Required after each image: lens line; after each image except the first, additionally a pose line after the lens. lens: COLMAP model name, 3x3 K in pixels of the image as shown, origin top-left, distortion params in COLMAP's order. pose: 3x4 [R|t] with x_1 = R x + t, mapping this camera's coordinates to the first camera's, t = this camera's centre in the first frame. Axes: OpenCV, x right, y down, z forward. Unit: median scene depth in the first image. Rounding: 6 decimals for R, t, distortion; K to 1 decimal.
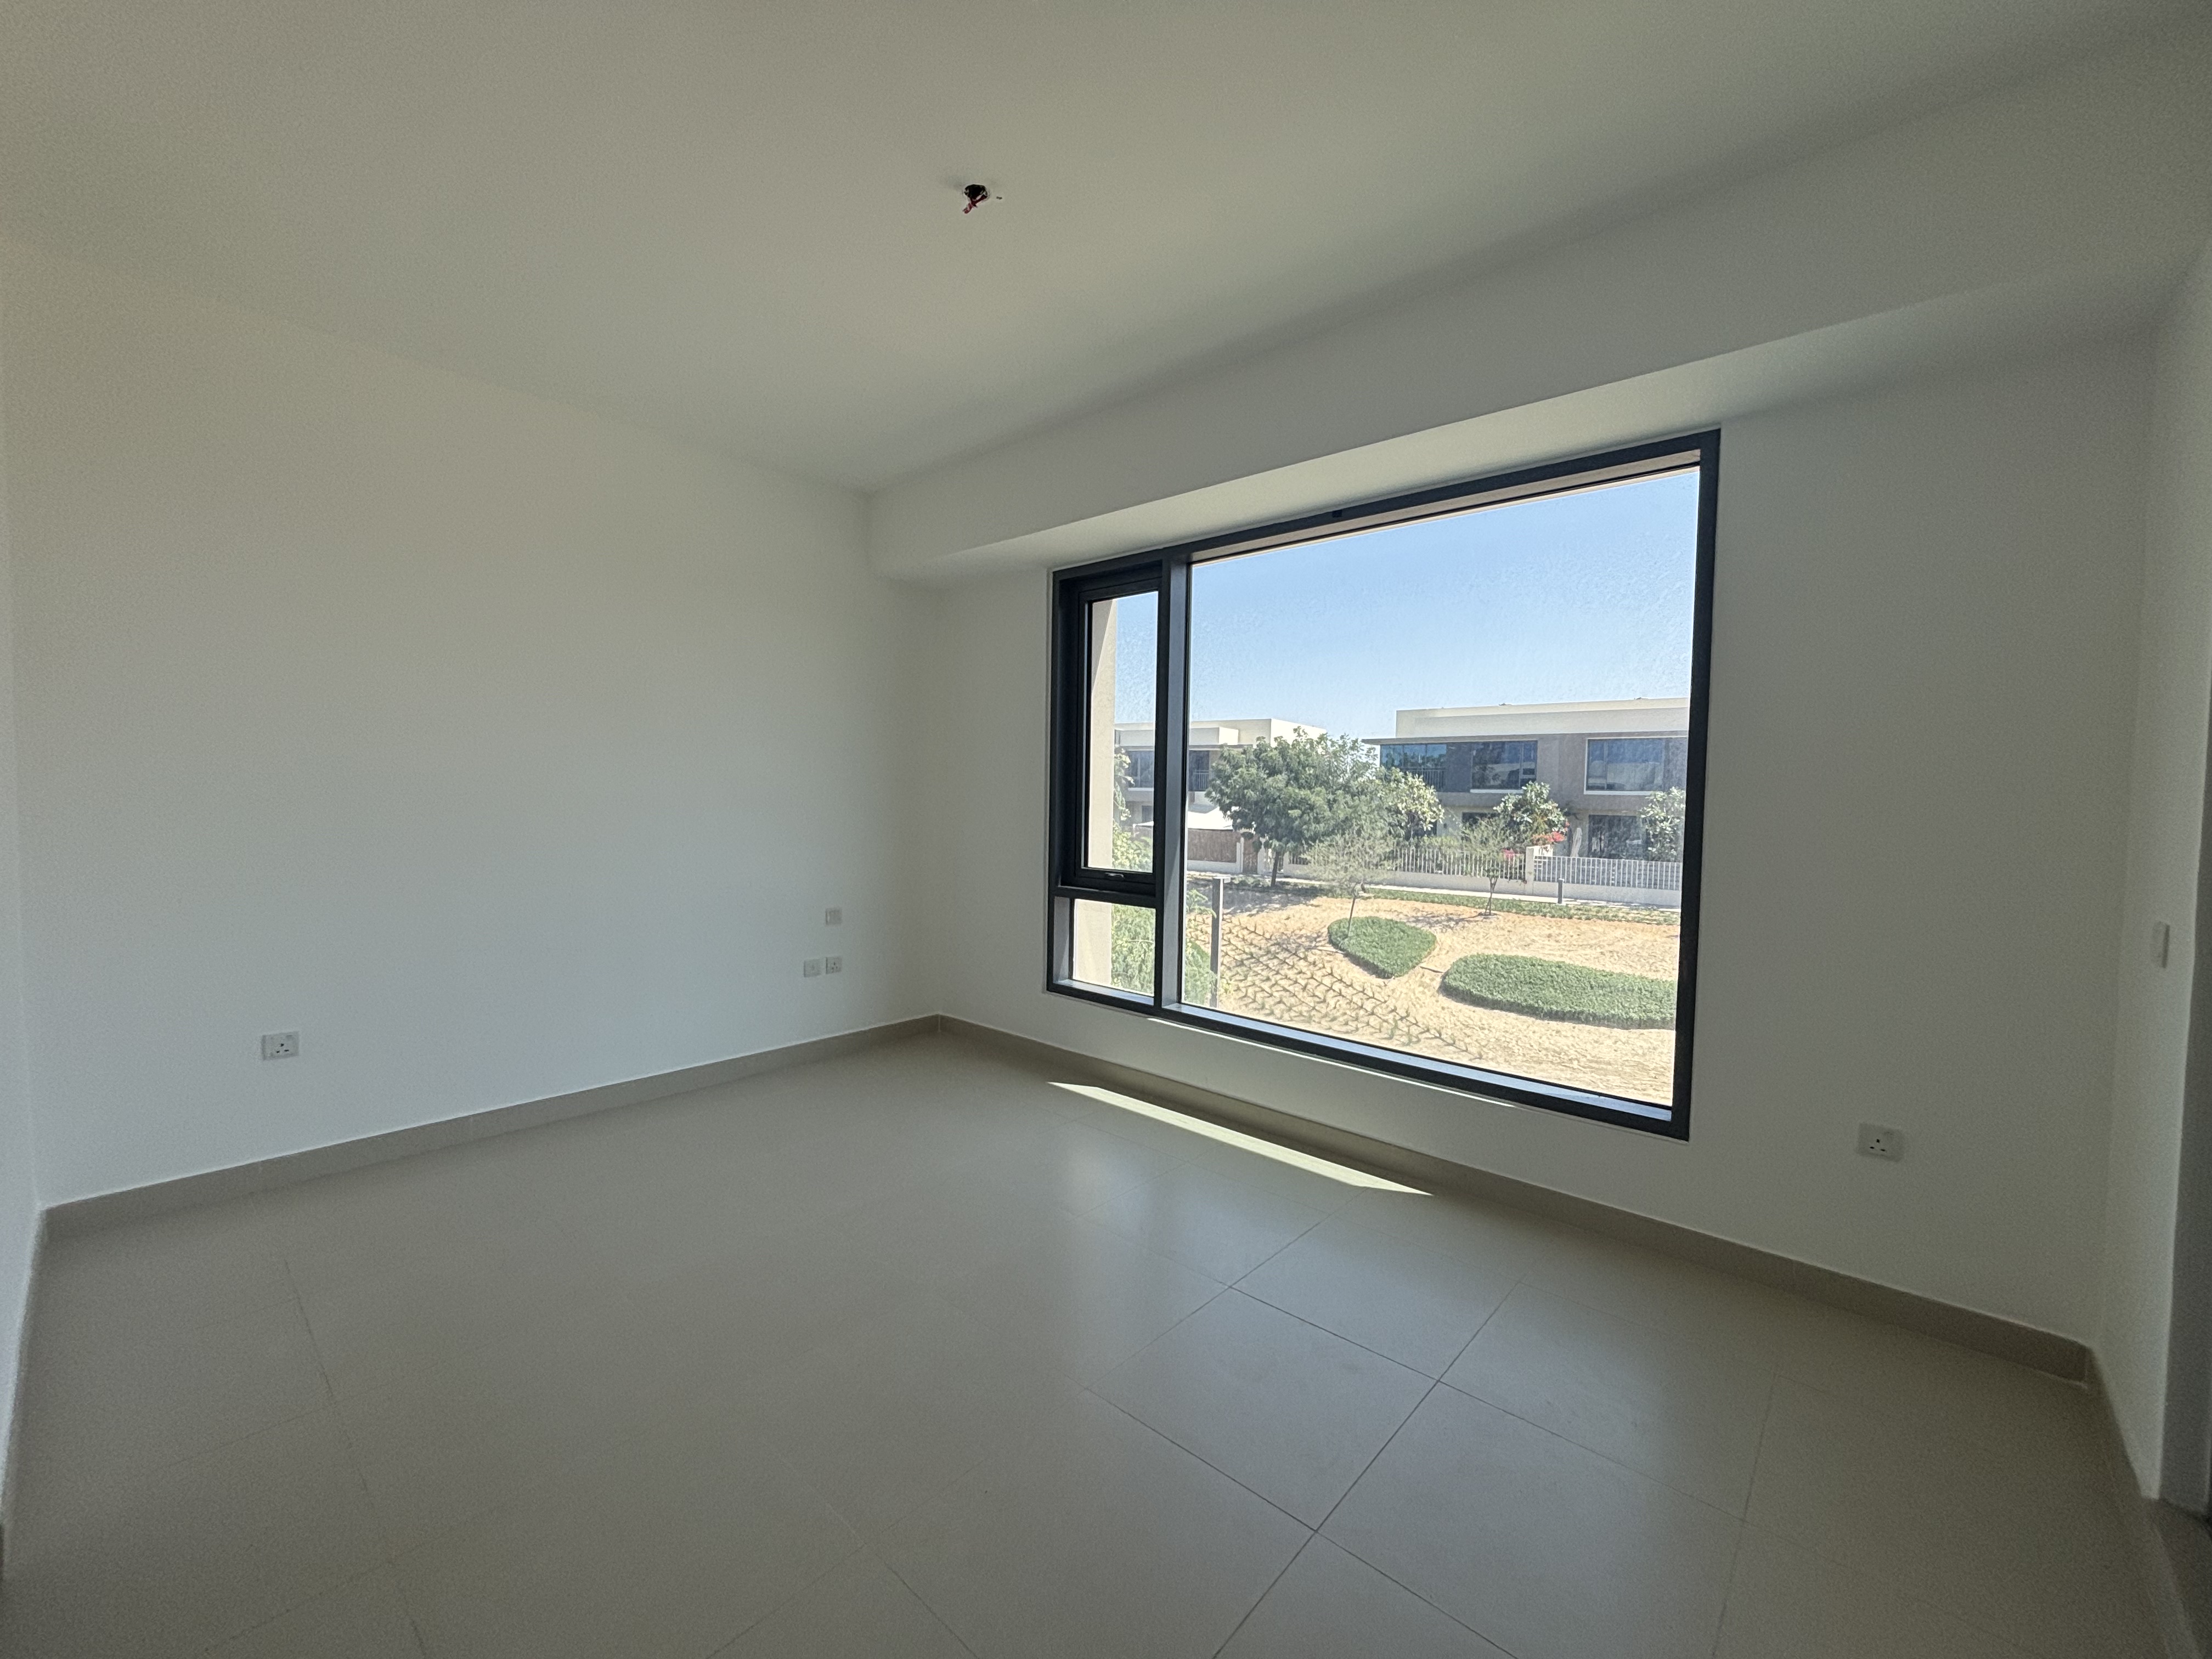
lens RADIAL K [[885.3, 0, 1101.8], [0, 885.3, 823.3], [0, 0, 1]] dist [0.018122, 0.000049]
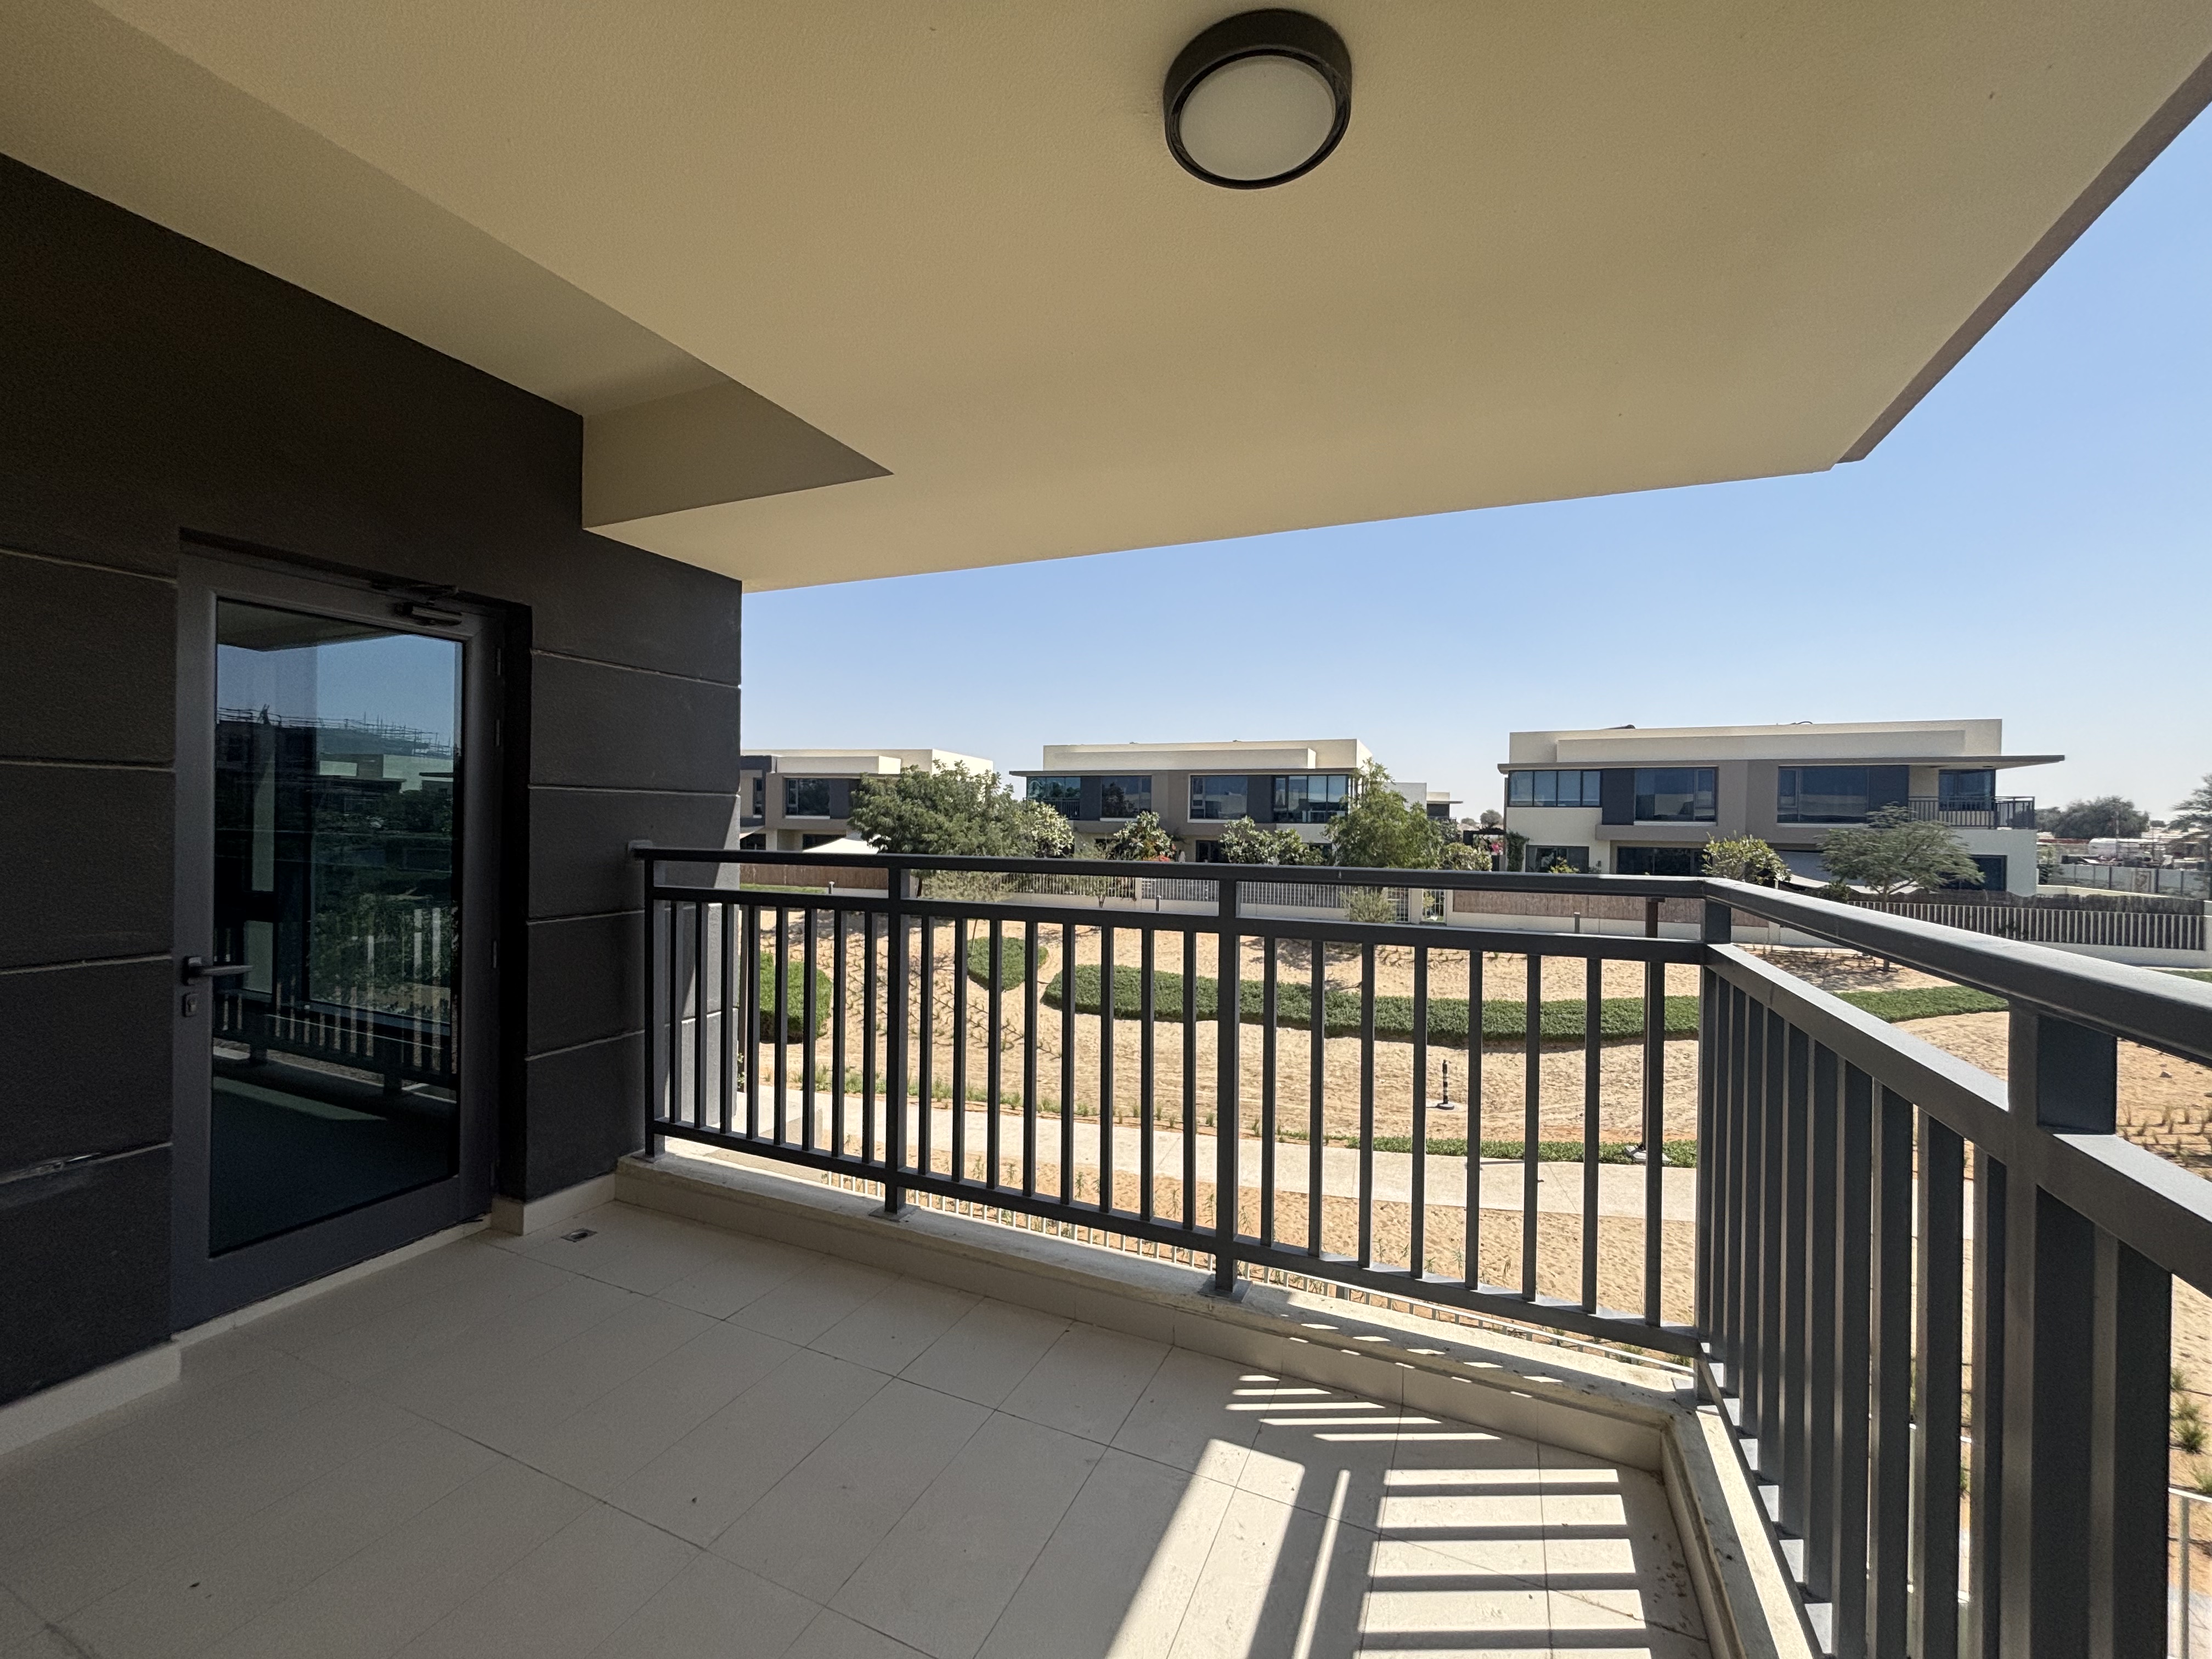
lens RADIAL K [[885.3, 0, 1114.6], [0, 885.3, 802.4], [0, 0, 1]] dist [0.018122, 0.000049]
pose [[0.953406, 0.008533, 0.301569, 0.103977], [0.008009, 0.998532, -0.053575, 0.002155], [-0.301584, 0.053494, 0.951938, -0.064175]]
